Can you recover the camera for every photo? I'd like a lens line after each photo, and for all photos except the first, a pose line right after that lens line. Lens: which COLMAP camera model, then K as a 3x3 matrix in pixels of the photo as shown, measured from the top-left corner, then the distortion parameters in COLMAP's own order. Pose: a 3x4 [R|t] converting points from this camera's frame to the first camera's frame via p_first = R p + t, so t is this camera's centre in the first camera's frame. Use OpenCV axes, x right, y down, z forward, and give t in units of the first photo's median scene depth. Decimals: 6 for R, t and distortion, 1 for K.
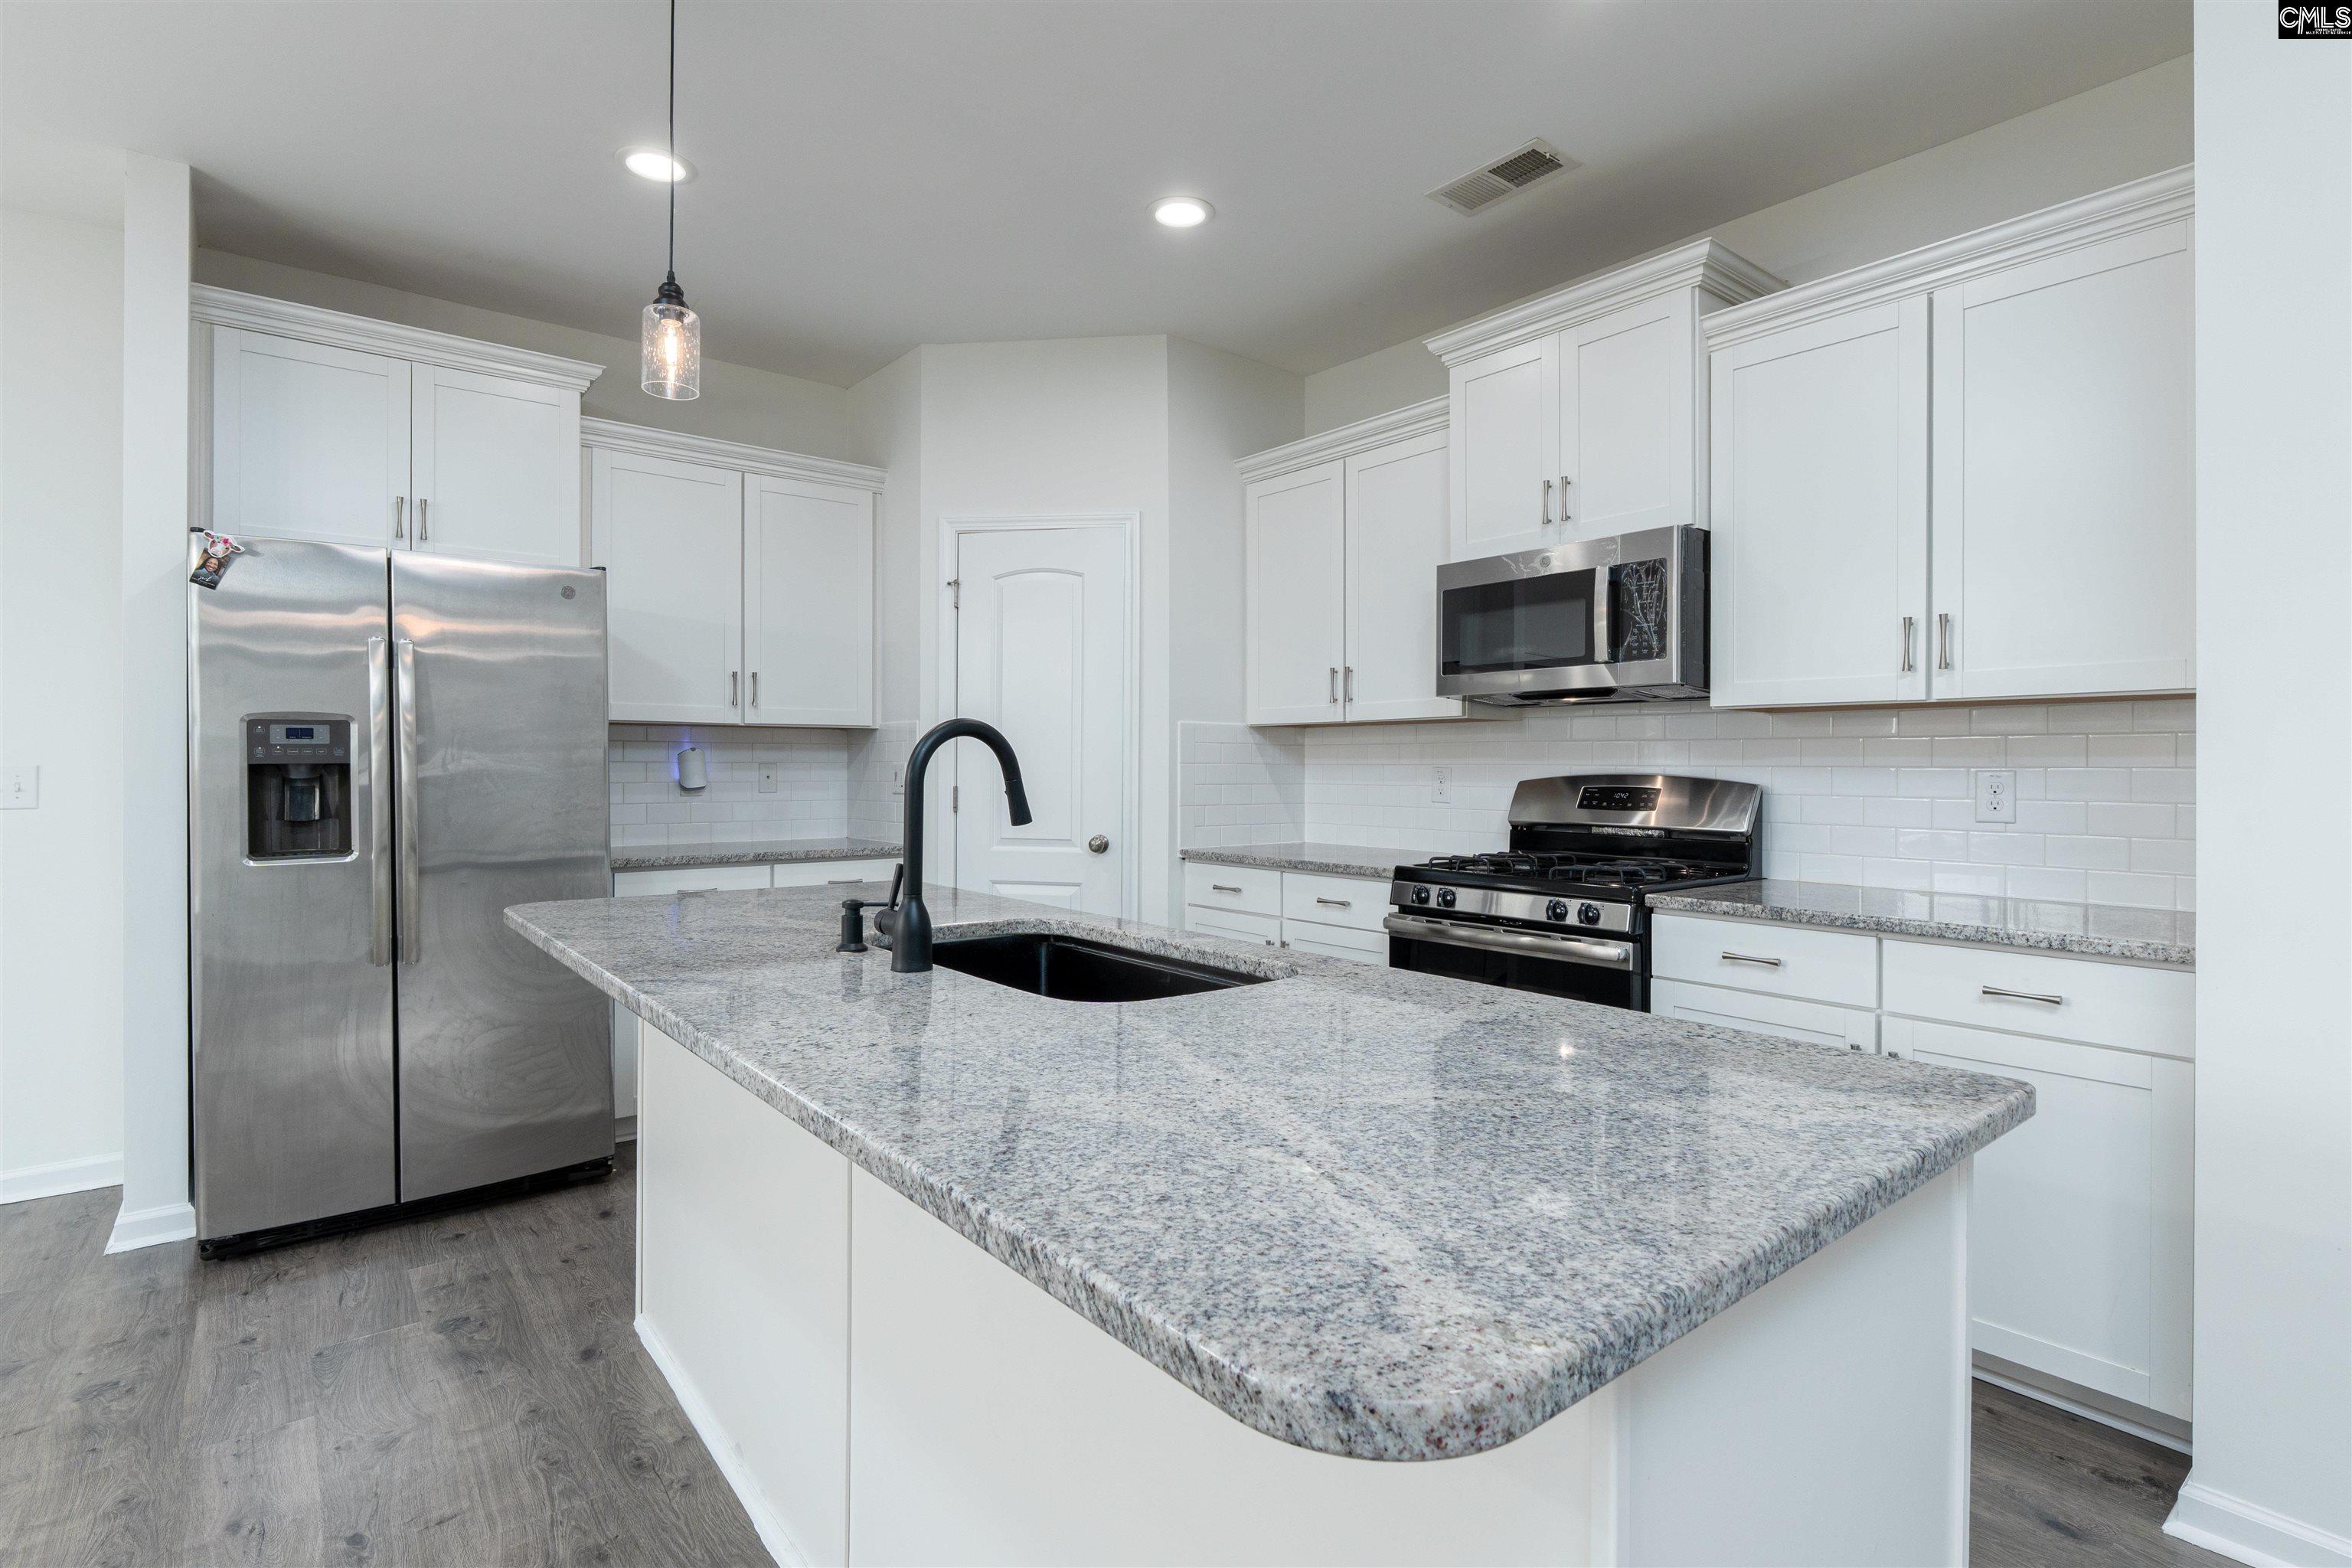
lens RADIAL K [[1133.7, 0, 1178.4], [0, 1133.7, 767.2], [0, 0, 1]] dist [-0.000088, 0.000065]
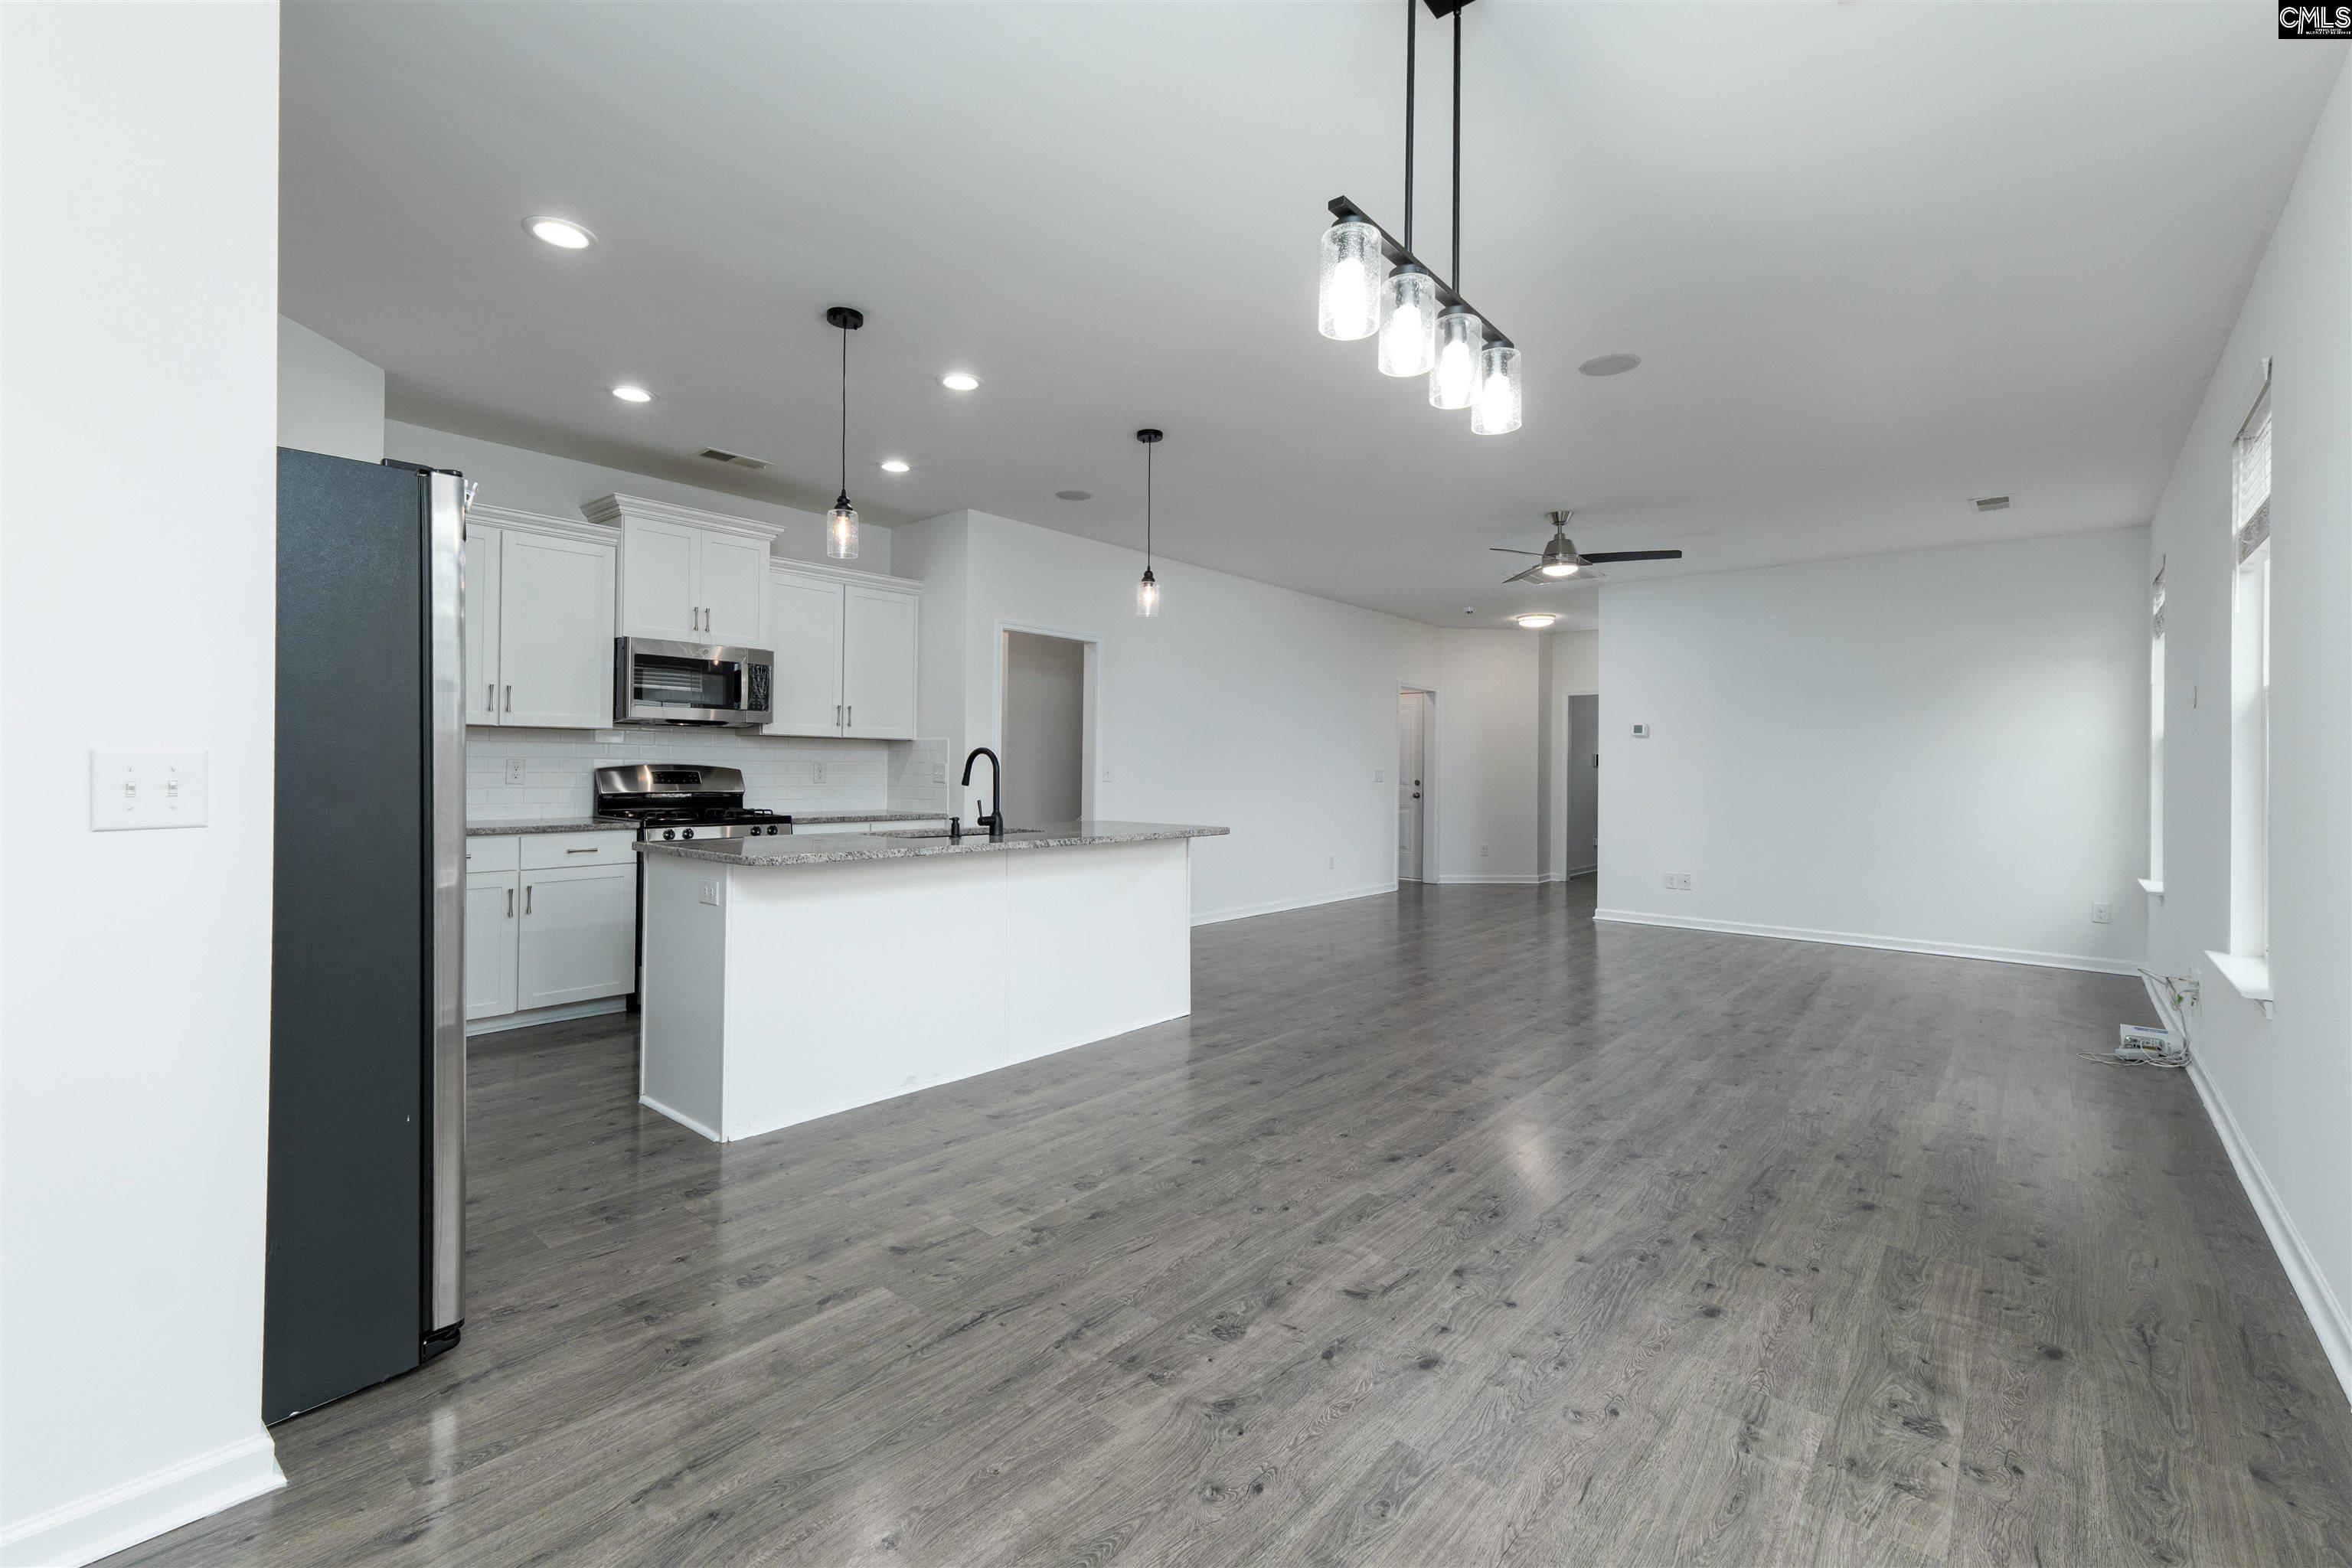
lens RADIAL K [[1002.7, 0, 1163.1], [0, 1002.7, 777.8], [0, 0, 1]] dist [0.001997, 0.000069]
pose [[-0.169874, -0.017048, 0.985318, -1.431219], [-0.012789, 0.999804, 0.015094, -0.006927], [-0.985383, -0.010038, -0.170059, 0.519717]]
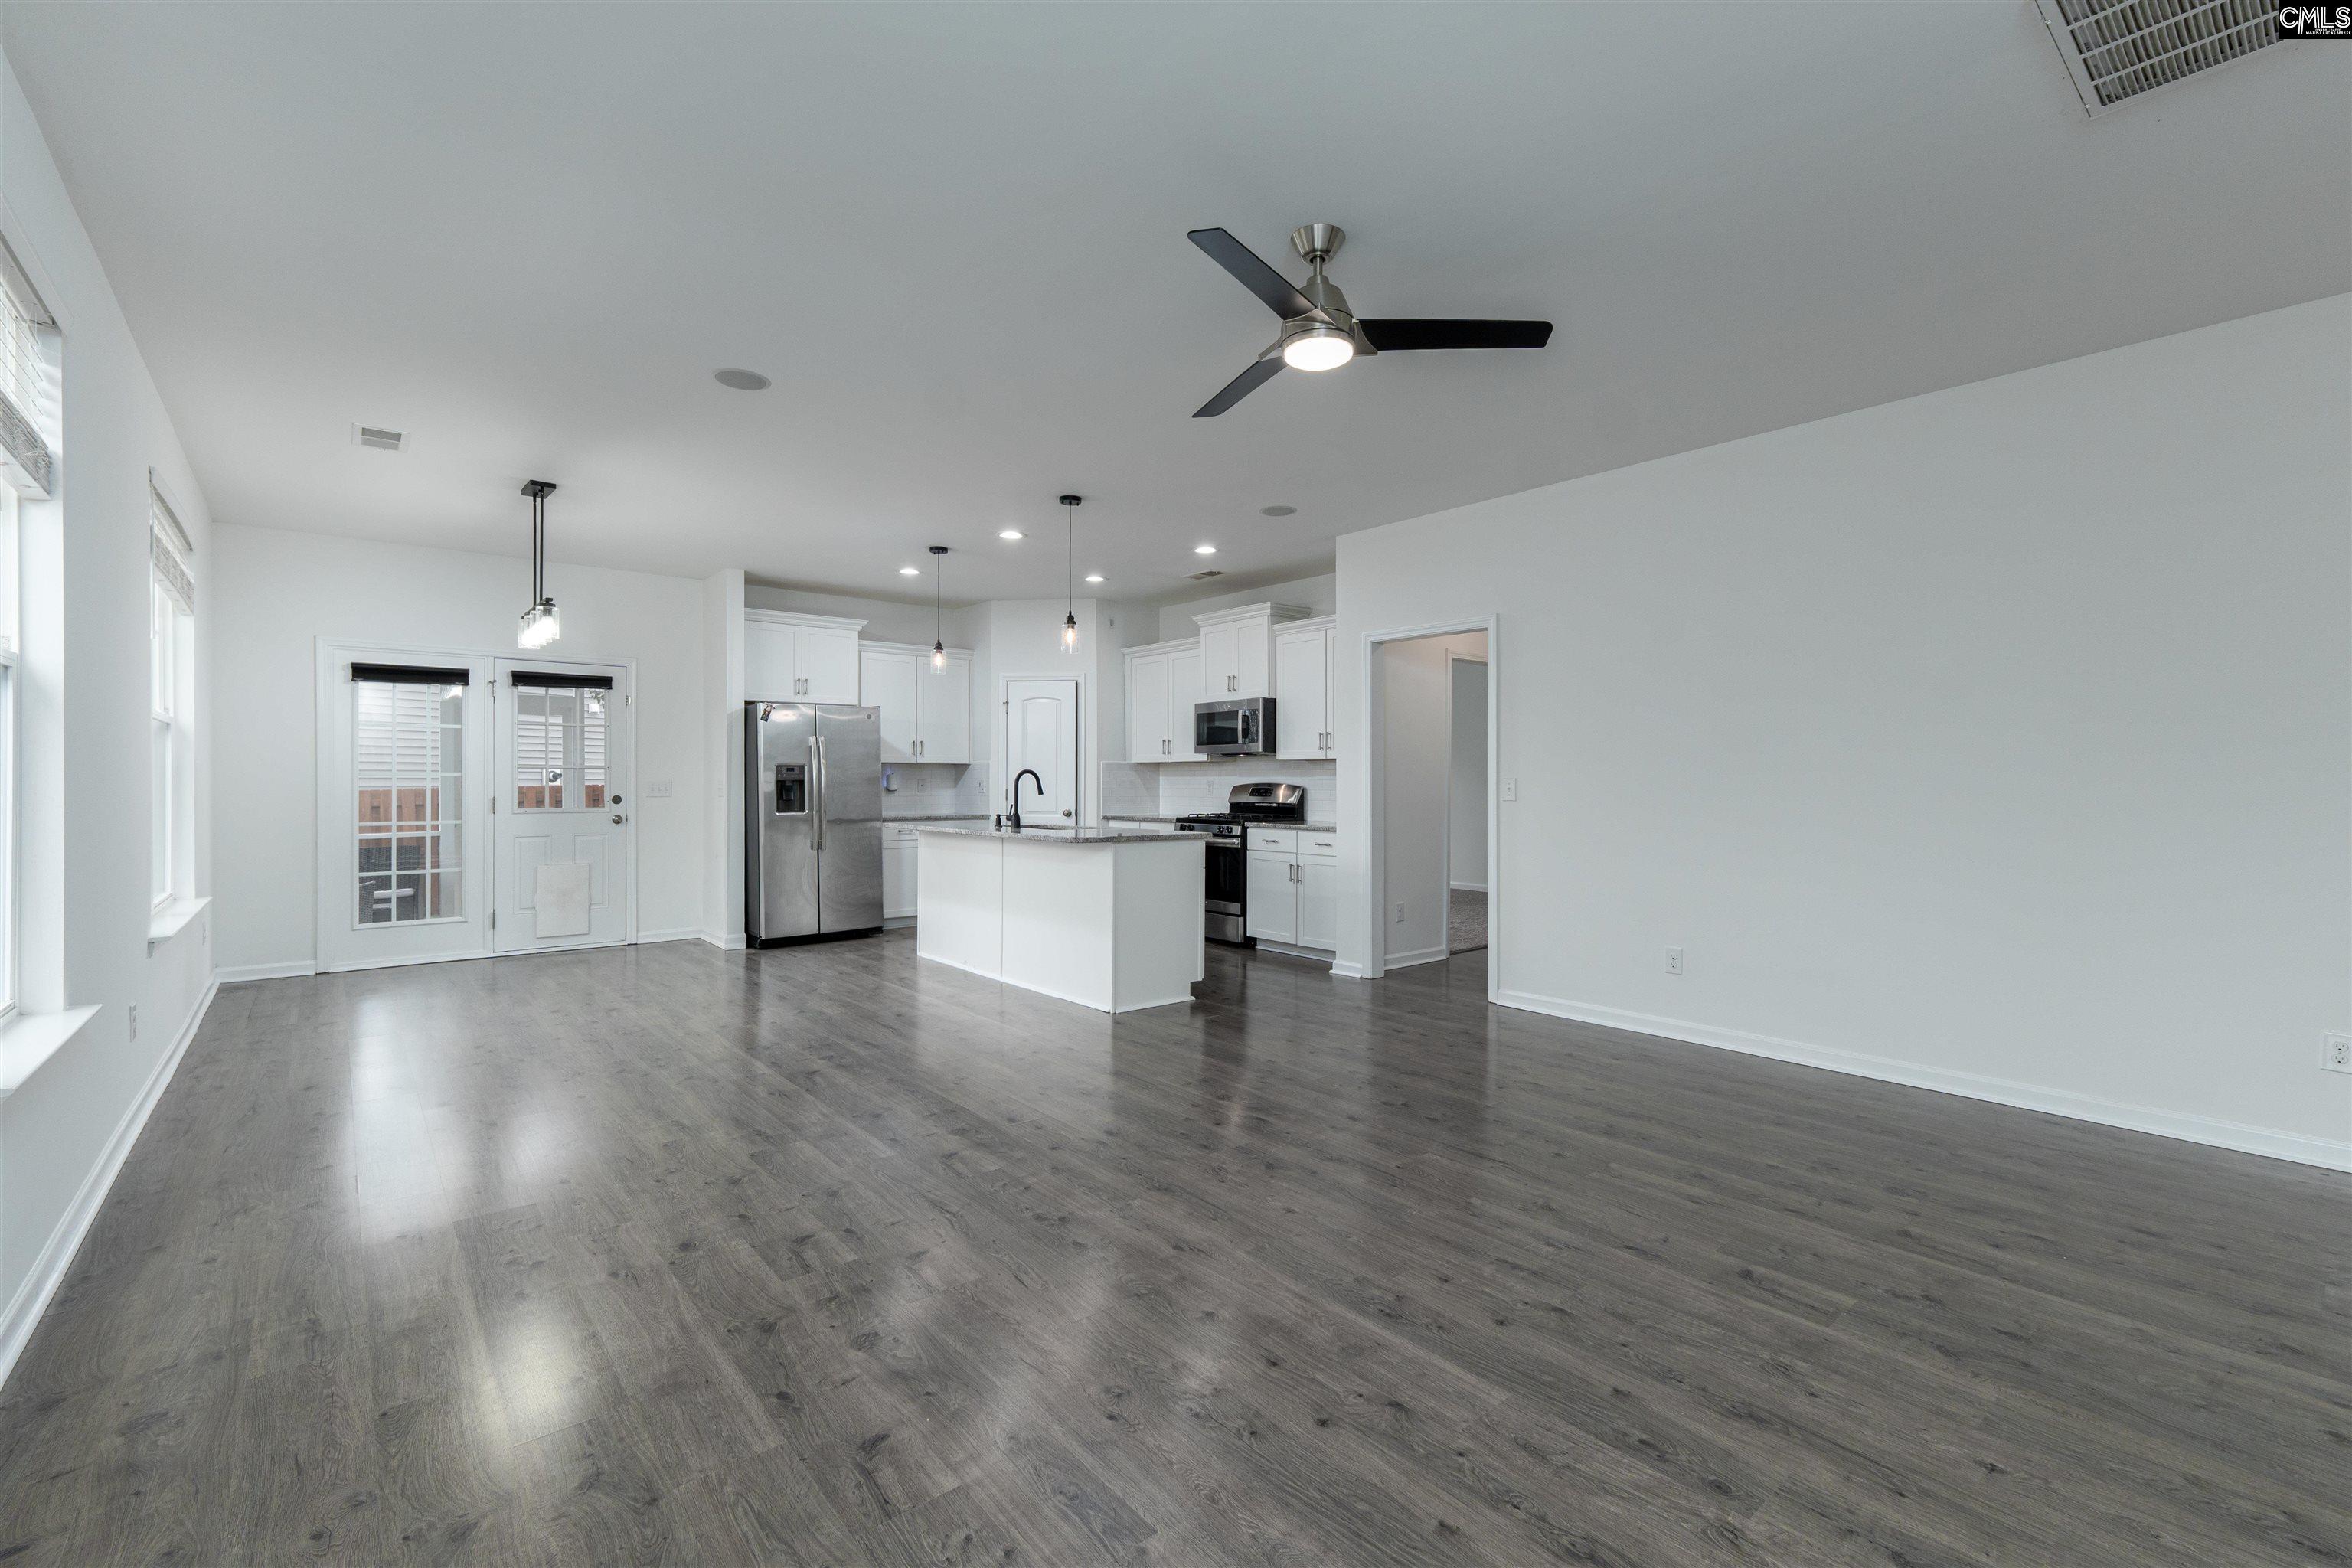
lens RADIAL K [[1002.7, 0, 1163.1], [0, 1002.7, 777.8], [0, 0, 1]] dist [0.001997, 0.000069]
pose [[0.999988, -0.003575, 0.003465, 0.156265], [0.003591, 0.999982, -0.004899, 0.004916], [-0.003447, 0.004911, 0.999982, -1.413155]]
